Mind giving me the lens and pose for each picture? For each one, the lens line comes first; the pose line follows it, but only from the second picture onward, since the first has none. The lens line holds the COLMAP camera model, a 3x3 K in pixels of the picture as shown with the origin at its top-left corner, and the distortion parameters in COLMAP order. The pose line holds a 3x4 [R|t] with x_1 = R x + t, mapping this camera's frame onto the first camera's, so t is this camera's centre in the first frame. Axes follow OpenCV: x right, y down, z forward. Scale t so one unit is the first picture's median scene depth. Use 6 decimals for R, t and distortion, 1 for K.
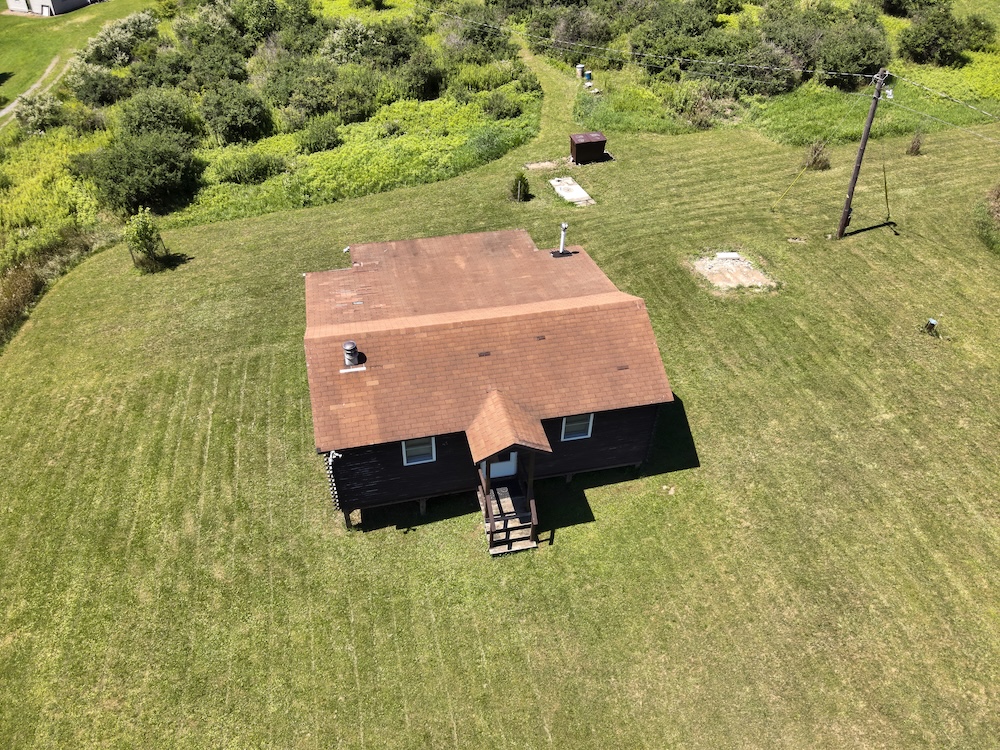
lens RADIAL K [[729.9, 0, 498.7], [0, 729.9, 380.0], [0, 0, 1]] dist [0.088704, -0.184266]
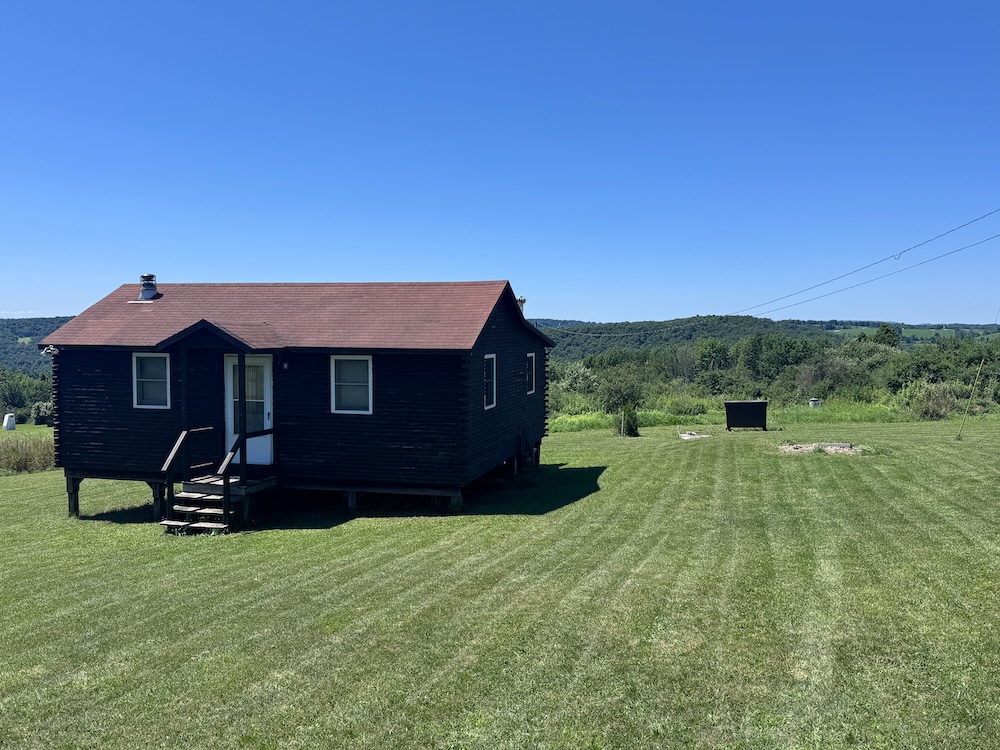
lens RADIAL K [[875.5, 0, 507.9], [0, 875.5, 367.7], [0, 0, 1]] dist [0.039052, -0.023011]
pose [[0.893418, 0.004540, -0.449204, 0.338492], [-0.284997, 0.778680, -0.558958, 0.260180], [0.347248, 0.627404, 0.696981, 0.247780]]
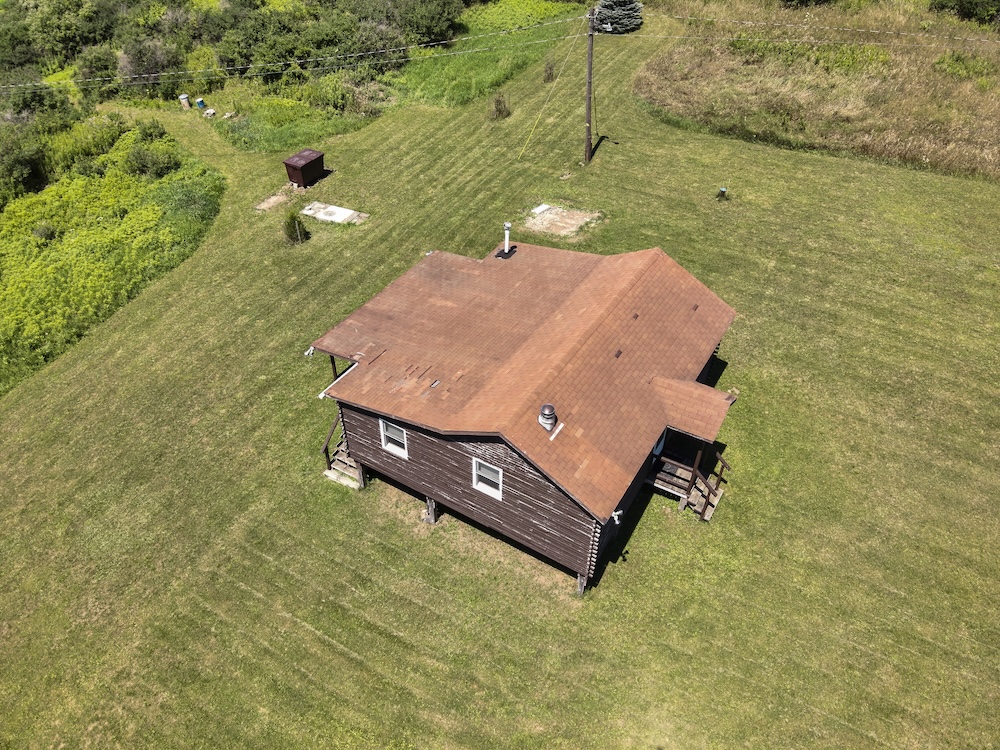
lens RADIAL K [[729.9, 0, 495.6], [0, 729.9, 380.6], [0, 0, 1]] dist [0.088704, -0.184266]
pose [[0.695785, -0.477464, 0.536573, -0.367091], [0.470771, 0.867373, 0.161365, -0.129966], [-0.542455, 0.140328, 0.828282, 0.148226]]
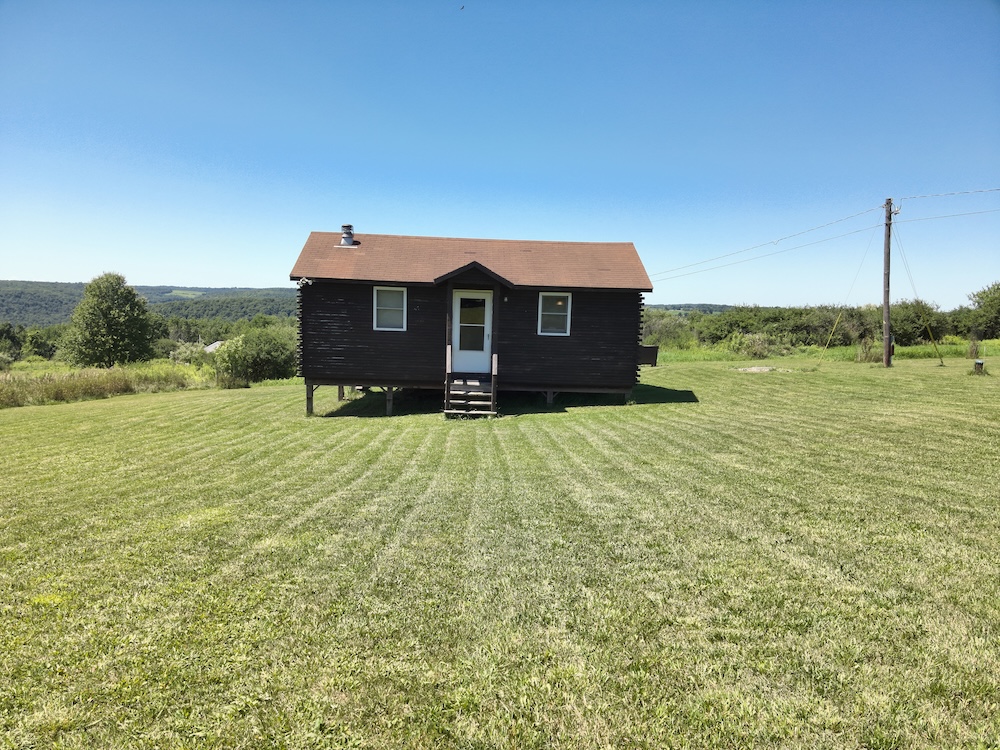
lens RADIAL K [[729.9, 0, 496.2], [0, 729.9, 393.6], [0, 0, 1]] dist [0.088704, -0.184266]
pose [[0.982954, 0.036371, -0.180217, 0.114819], [-0.131389, 0.824625, -0.550210, 0.378780], [0.128600, 0.564510, 0.815347, 0.139608]]
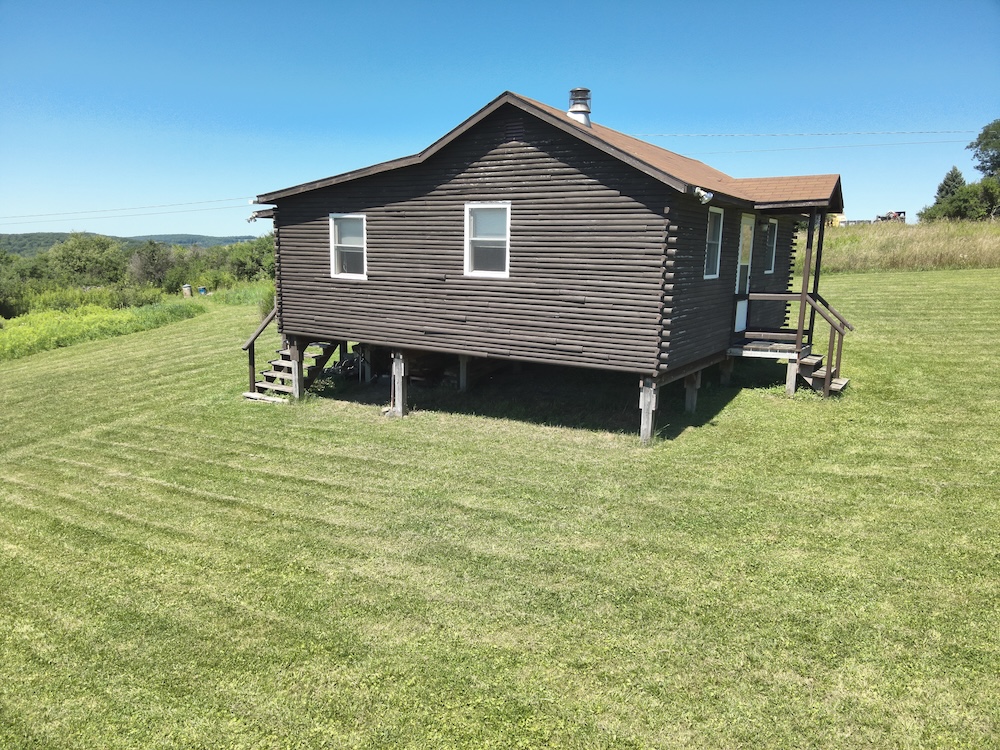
lens RADIAL K [[729.9, 0, 495.5], [0, 729.9, 382.6], [0, 0, 1]] dist [0.088704, -0.184266]
pose [[0.700771, -0.129572, 0.701520, -0.365098], [0.460397, 0.833308, -0.305992, 0.156479], [-0.544935, 0.537409, 0.643613, 0.399006]]
